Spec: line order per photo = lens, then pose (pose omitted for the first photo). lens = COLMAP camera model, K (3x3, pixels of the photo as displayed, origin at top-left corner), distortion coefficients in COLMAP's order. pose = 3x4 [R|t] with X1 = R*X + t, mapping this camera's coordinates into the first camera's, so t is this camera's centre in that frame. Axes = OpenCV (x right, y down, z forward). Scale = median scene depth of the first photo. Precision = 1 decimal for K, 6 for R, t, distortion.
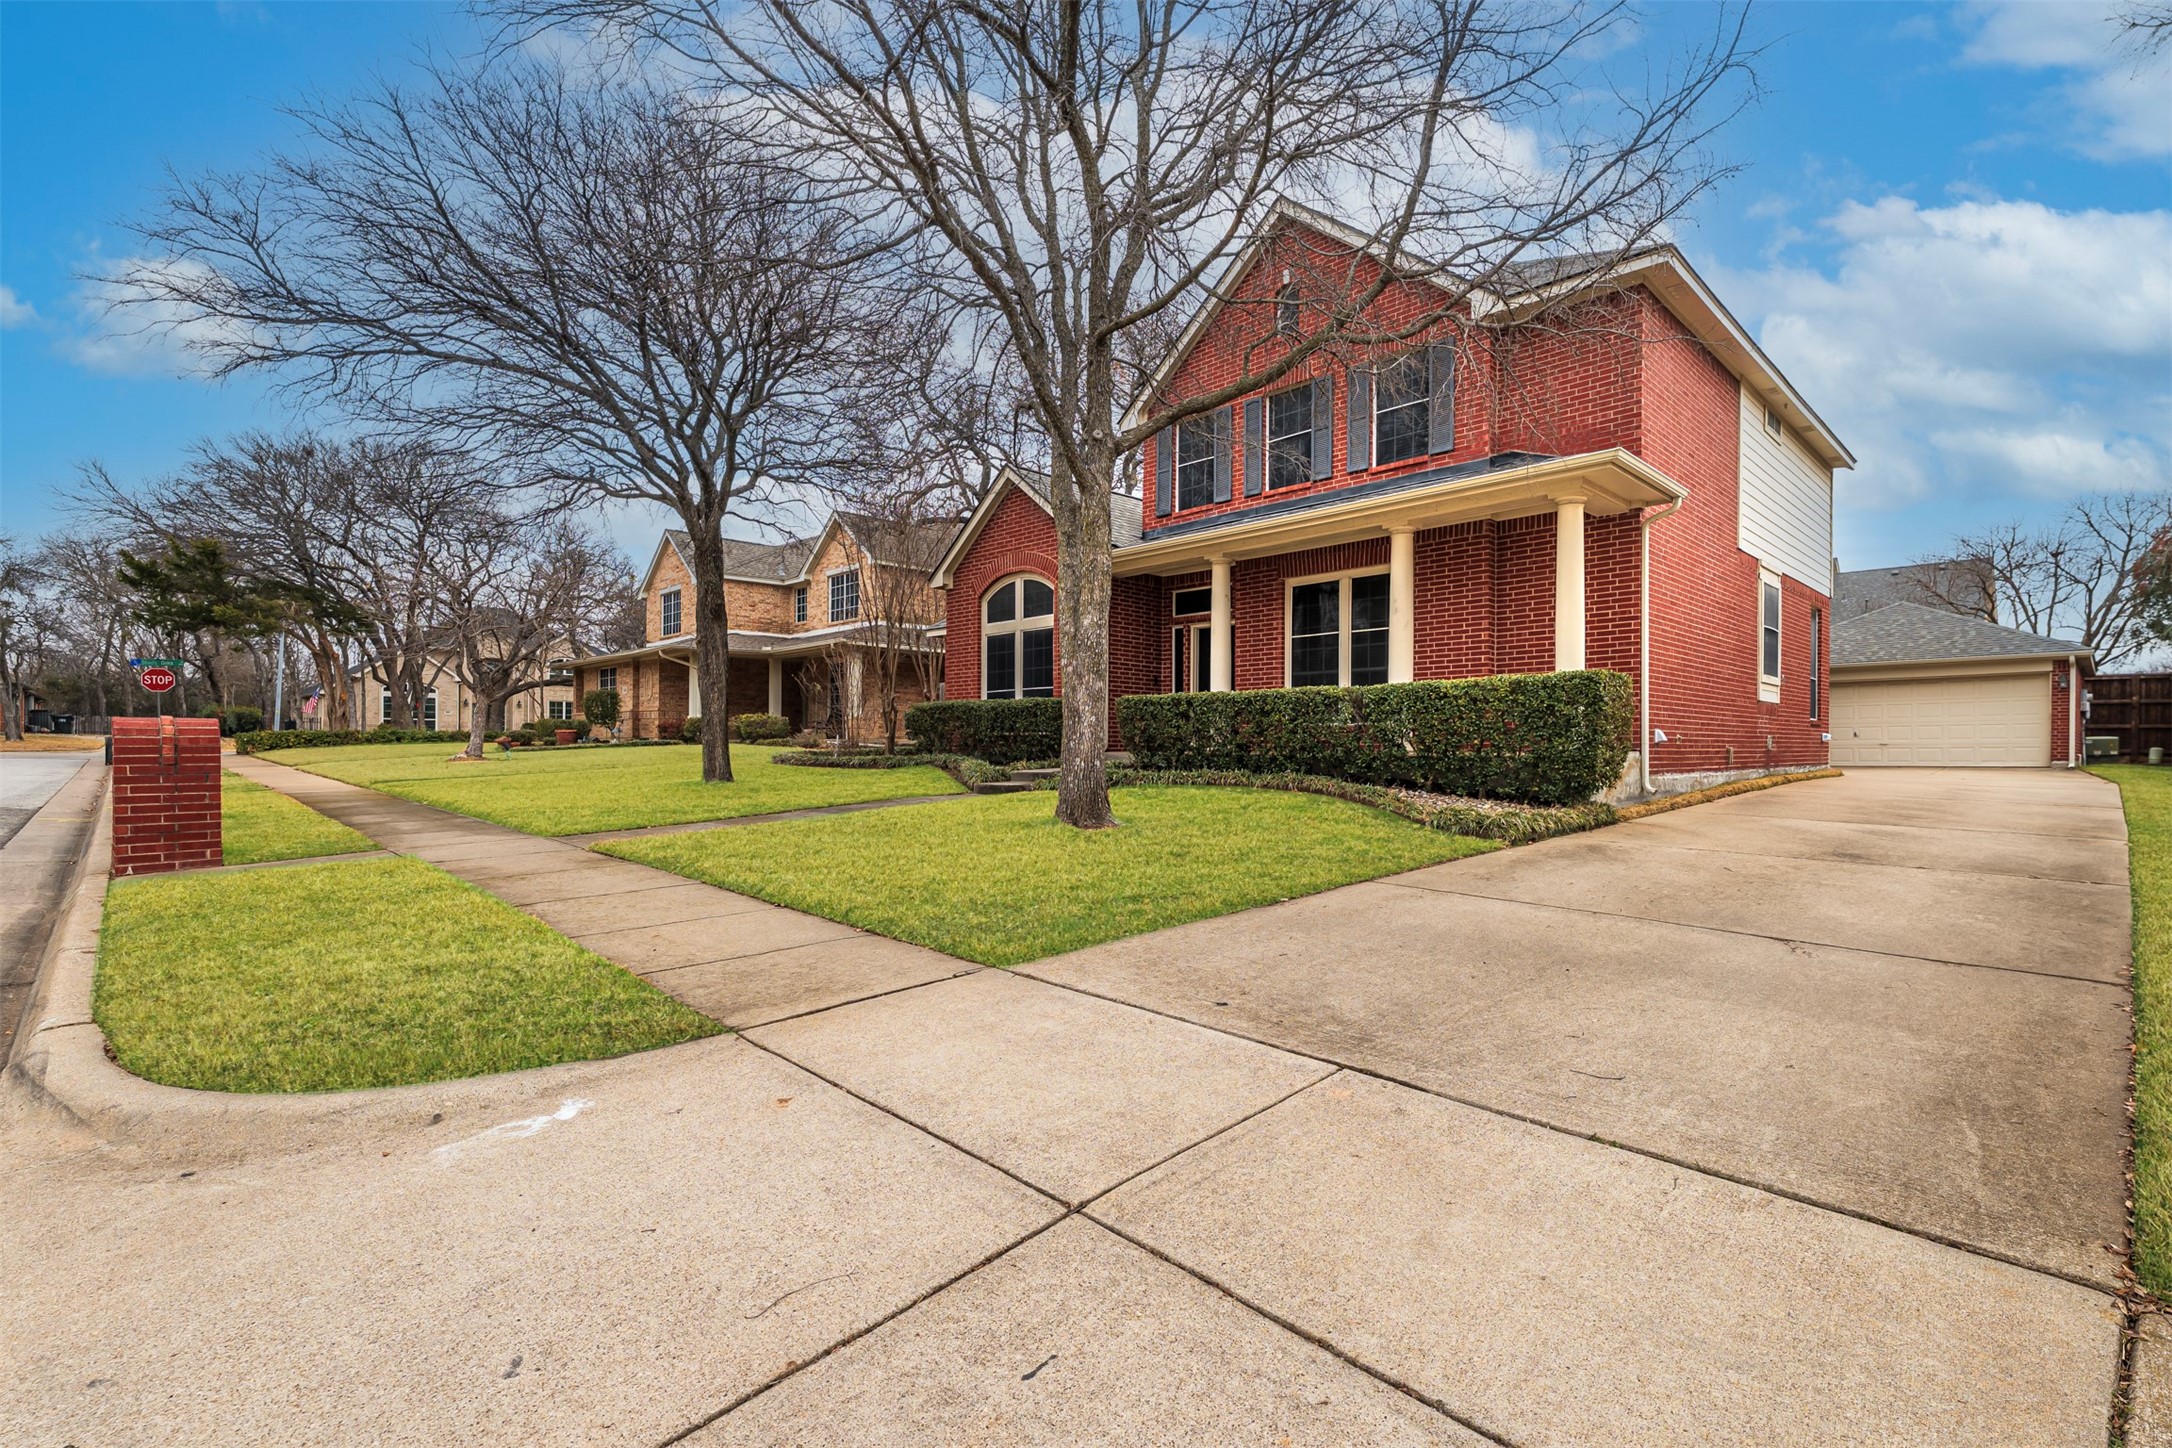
lens RADIAL K [[954.2, 0, 1093.7], [0, 954.2, 725.3], [0, 0, 1]] dist [-0.004605, -0.000554]
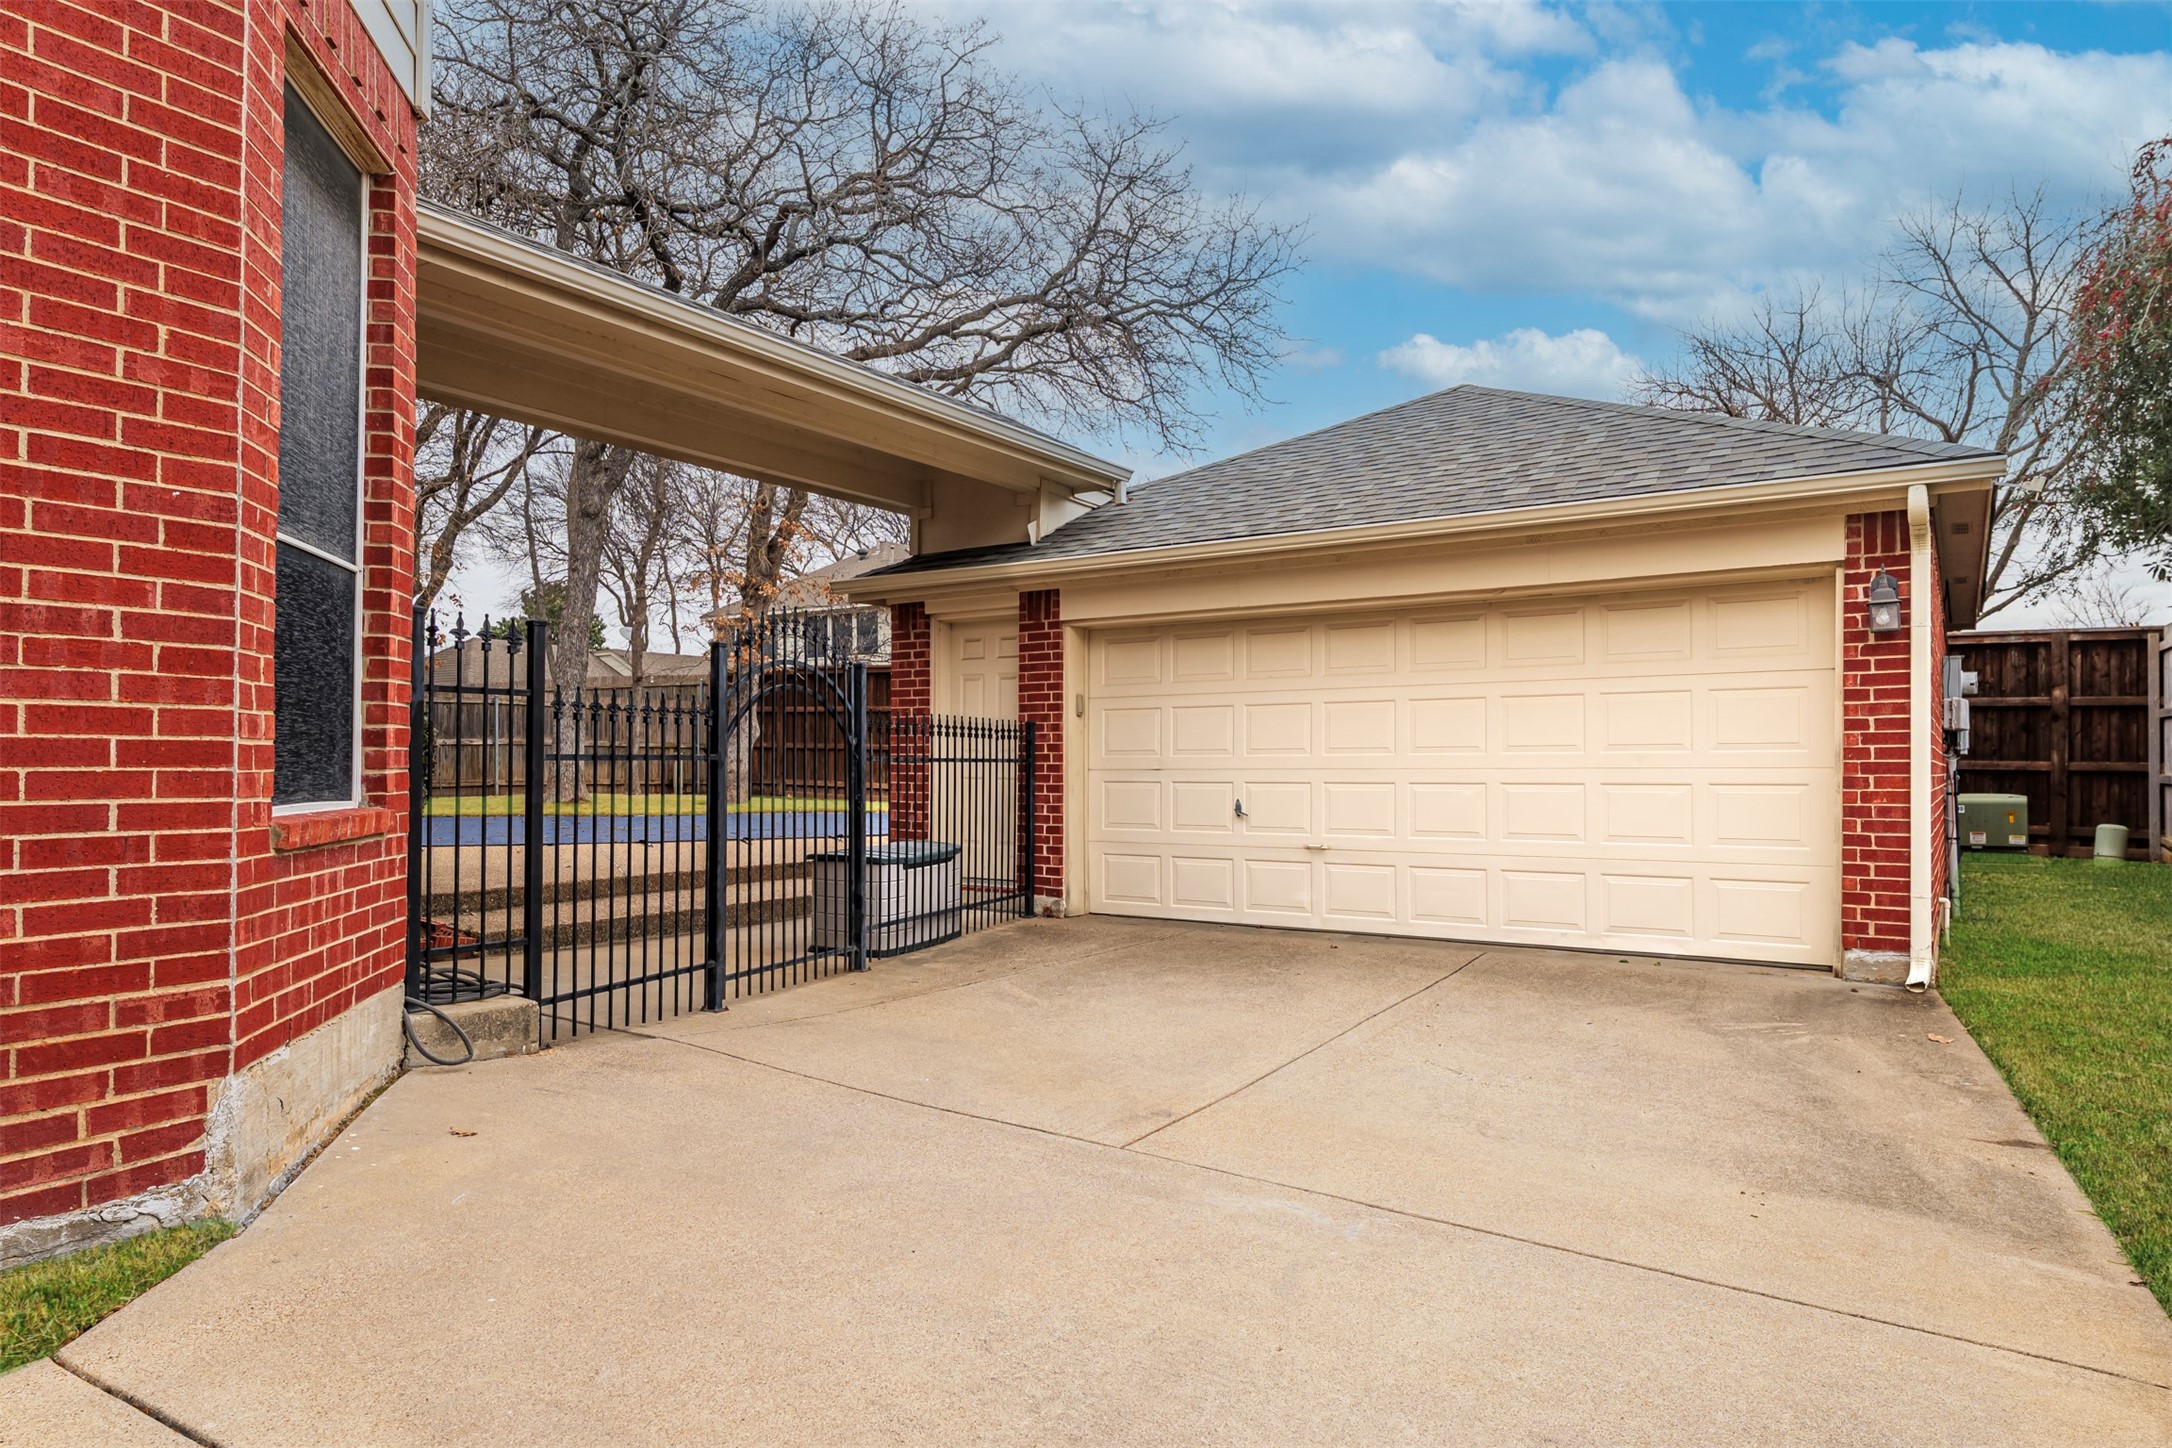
lens RADIAL K [[1300.8, 0, 1088.3], [0, 1300.8, 718.3], [0, 0, 1]] dist [0.006661, 0.000604]
pose [[0.973241, 0.000773, 0.229786, 0.748547], [0.002991, 0.999867, -0.016030, -0.013862], [-0.229768, 0.016288, 0.973109, 0.725028]]
